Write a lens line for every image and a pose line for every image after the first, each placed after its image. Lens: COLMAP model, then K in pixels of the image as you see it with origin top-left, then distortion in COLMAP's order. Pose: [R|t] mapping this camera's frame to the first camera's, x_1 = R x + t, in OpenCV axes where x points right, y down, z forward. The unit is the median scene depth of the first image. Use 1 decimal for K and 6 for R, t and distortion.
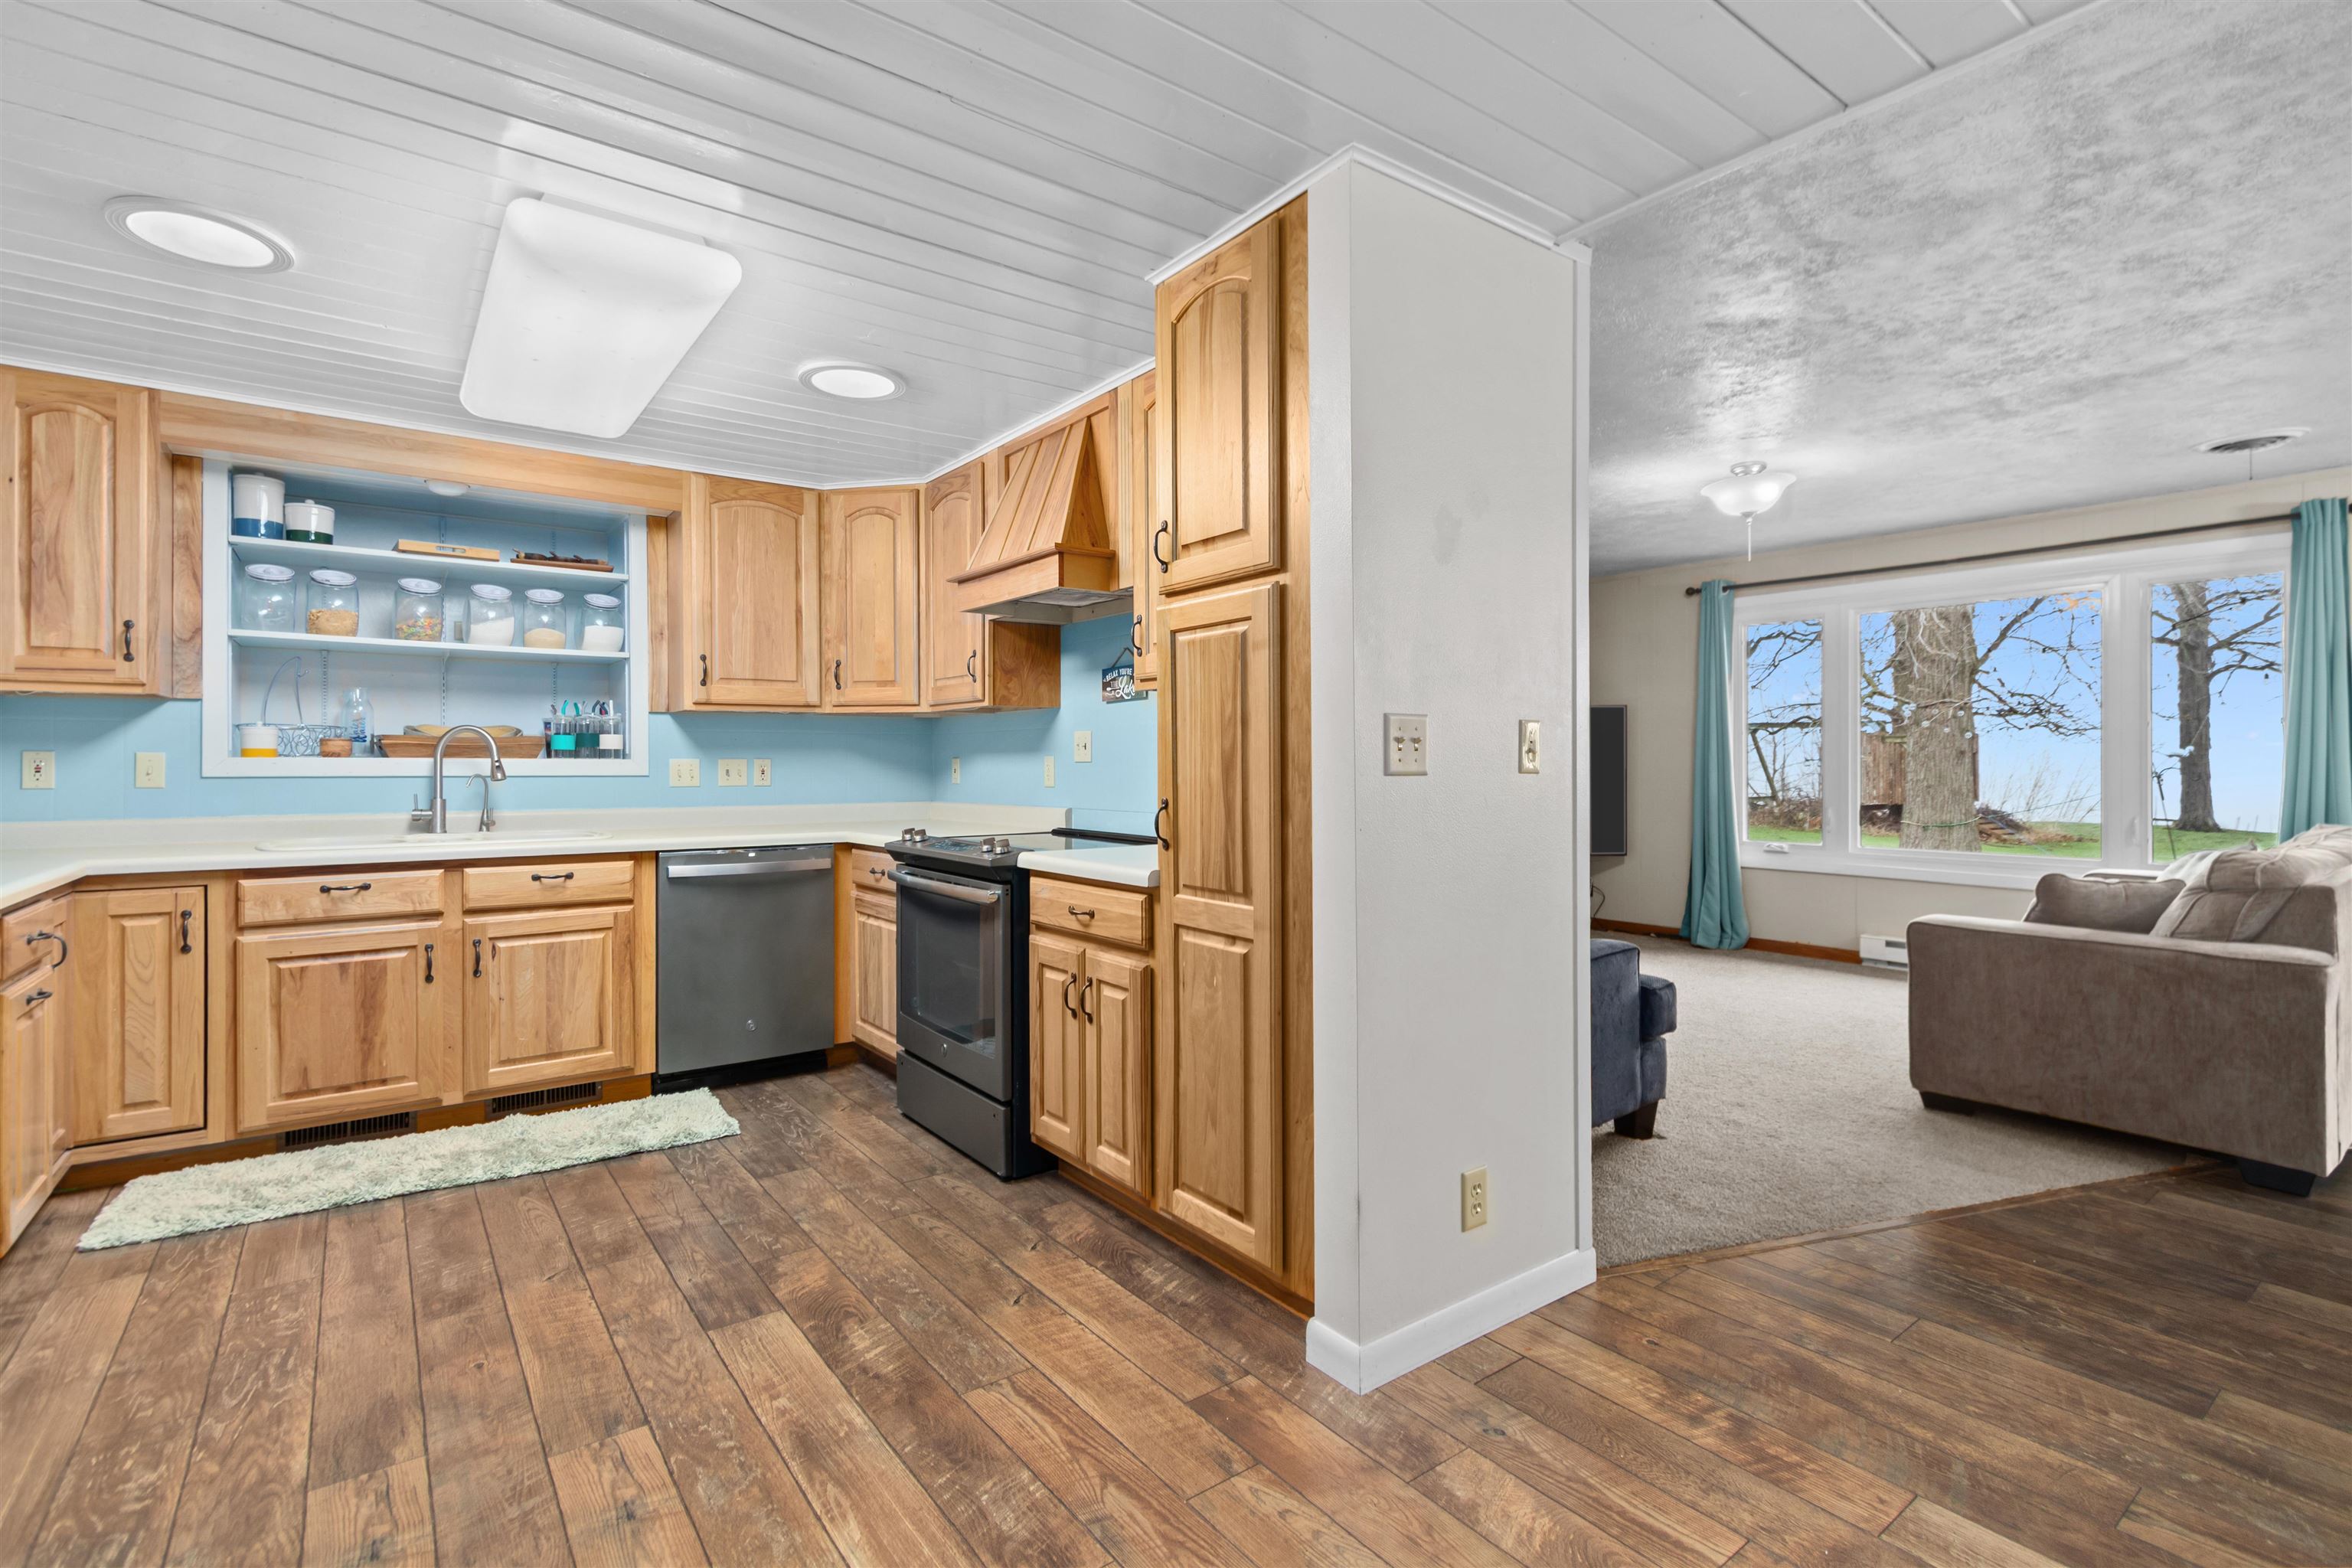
lens RADIAL K [[1074.6, 0, 1166.9], [0, 1074.6, 761.7], [0, 0, 1]] dist [0.003150, -0.000777]
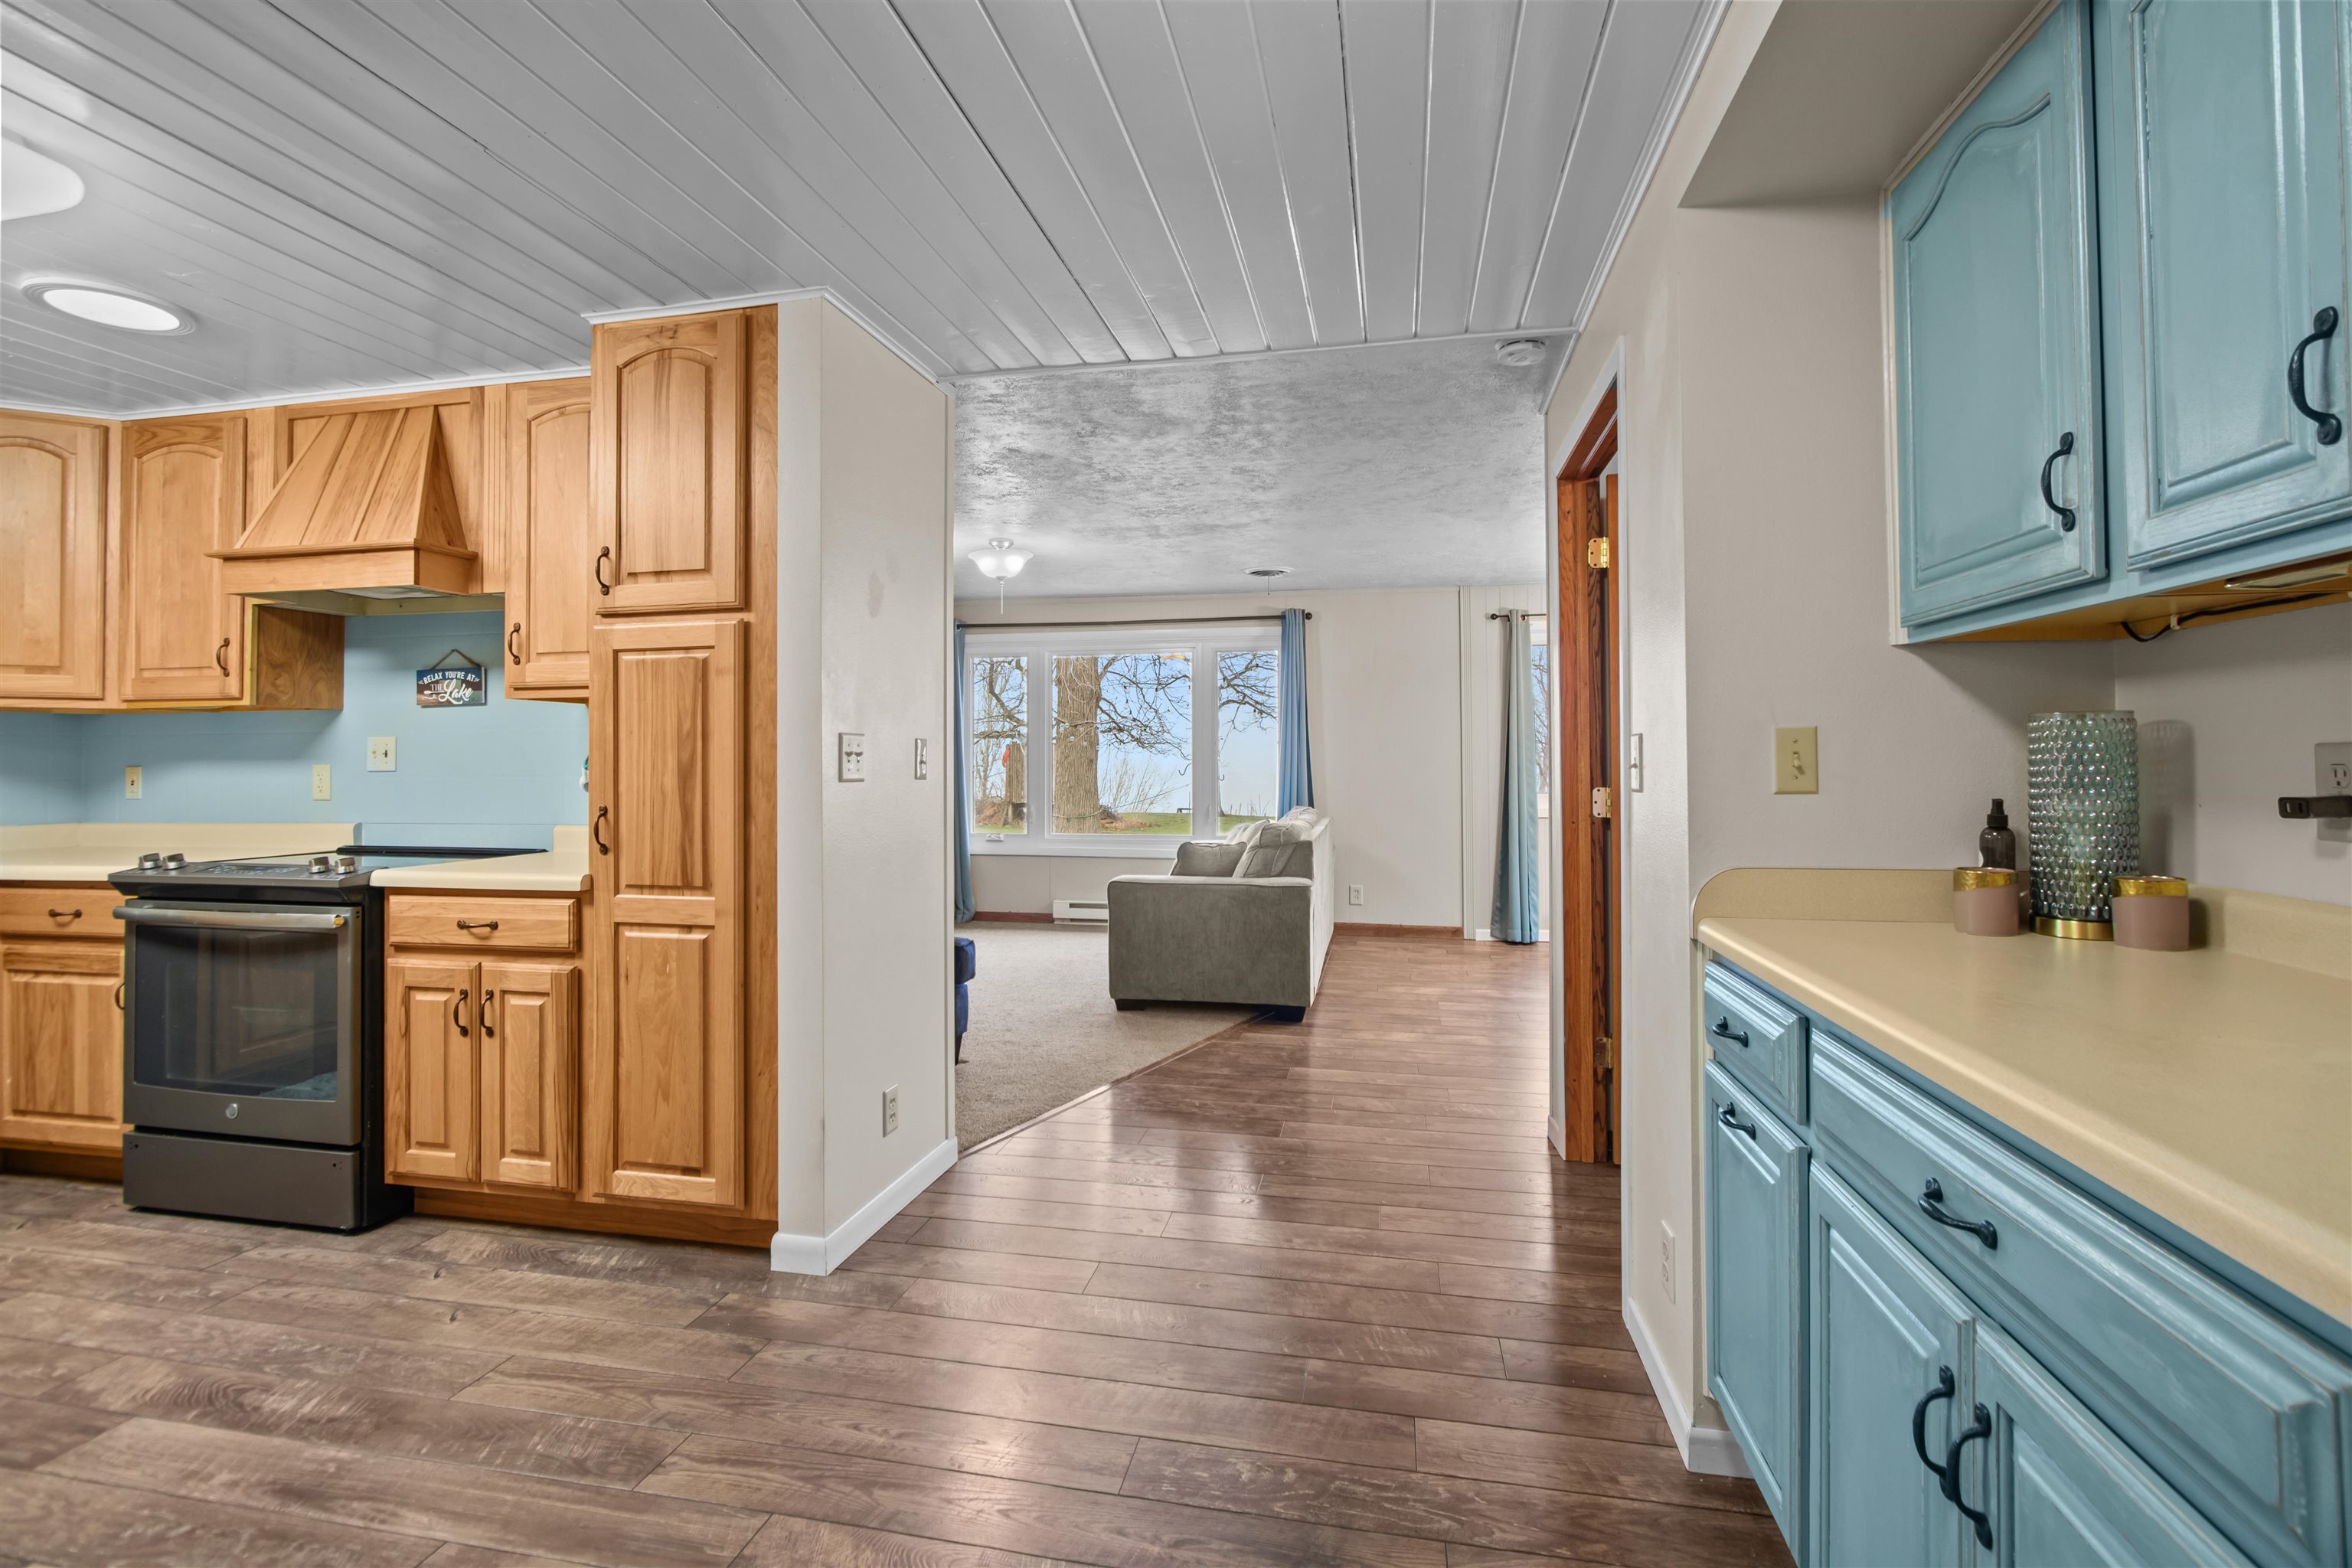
lens RADIAL K [[1075.7, 0, 1168.7], [0, 1075.7, 747.6], [0, 0, 1]] dist [-0.010204, -0.000096]
pose [[0.745375, 0.010532, 0.666562, -0.262740], [0.002010, 0.999835, -0.018046, -0.003071], [-0.666642, 0.014791, 0.745231, -0.150387]]
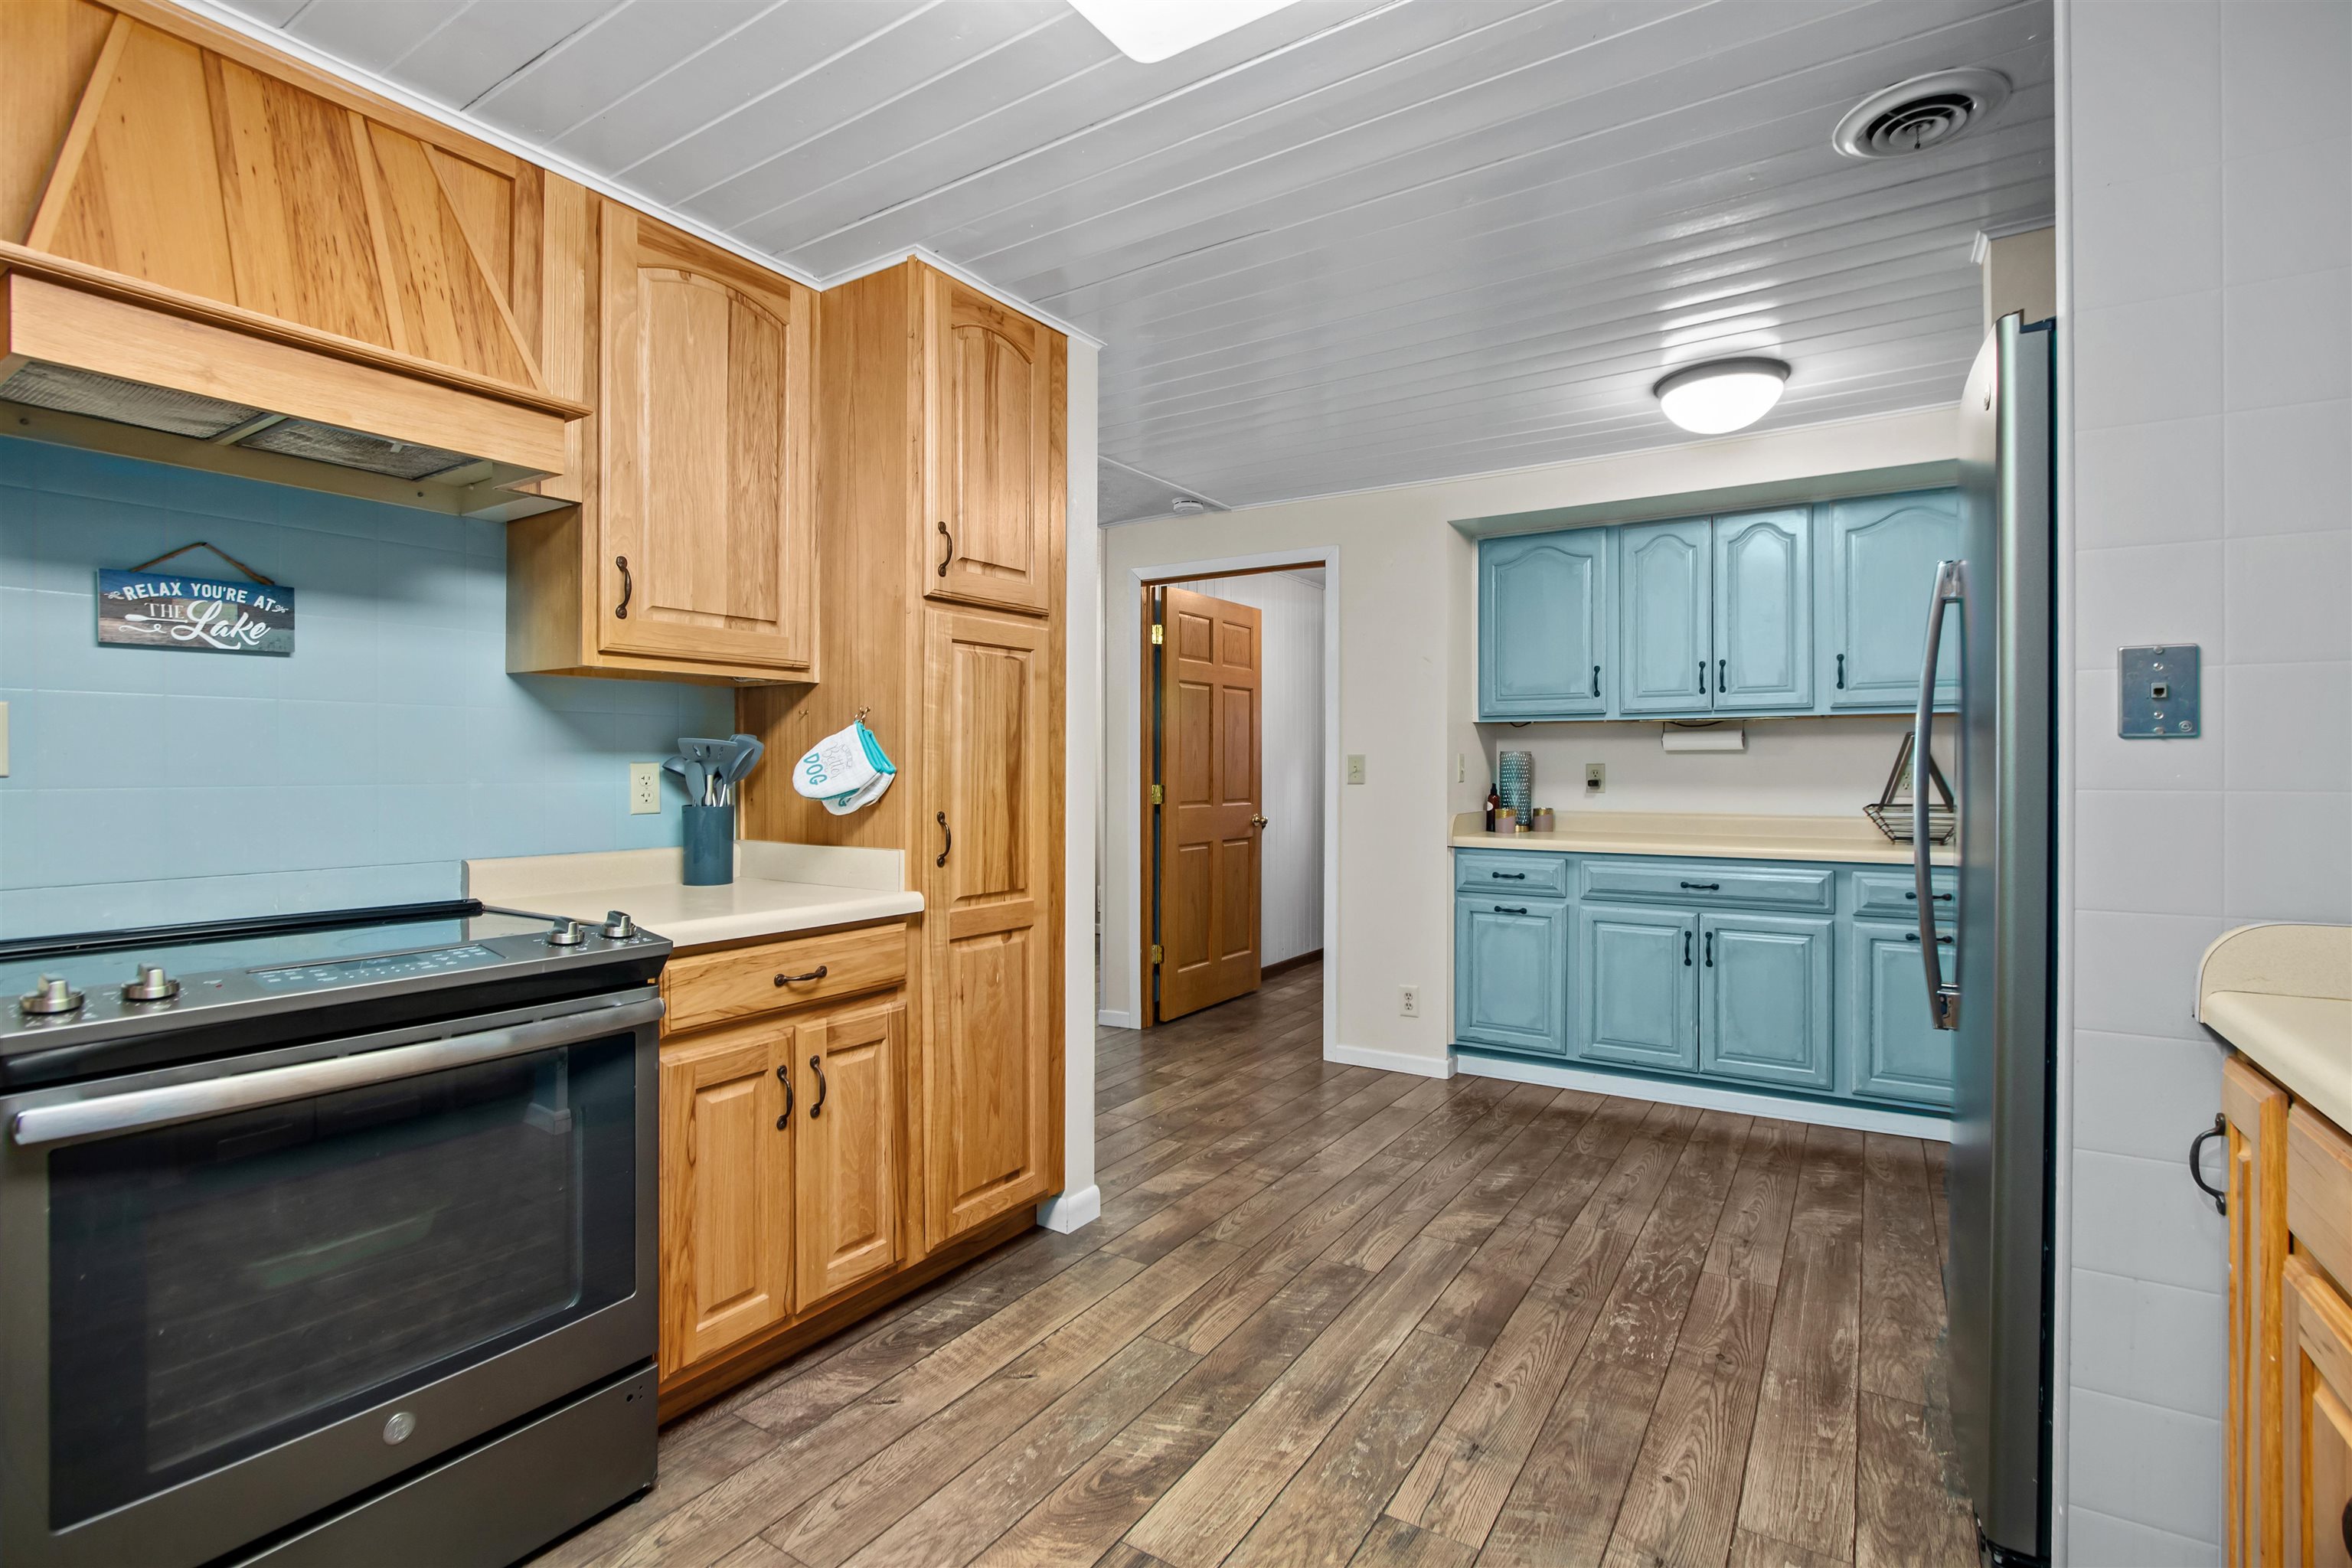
lens RADIAL K [[1083.2, 0, 1177.9], [0, 1083.2, 770.9], [0, 0, 1]] dist [-0.010244, 0.000058]
pose [[-0.349691, 0.001051, 0.936865, -0.873739], [0.001573, 0.999999, -0.000535, -0.001900], [-0.936864, 0.001286, -0.349692, 1.018435]]
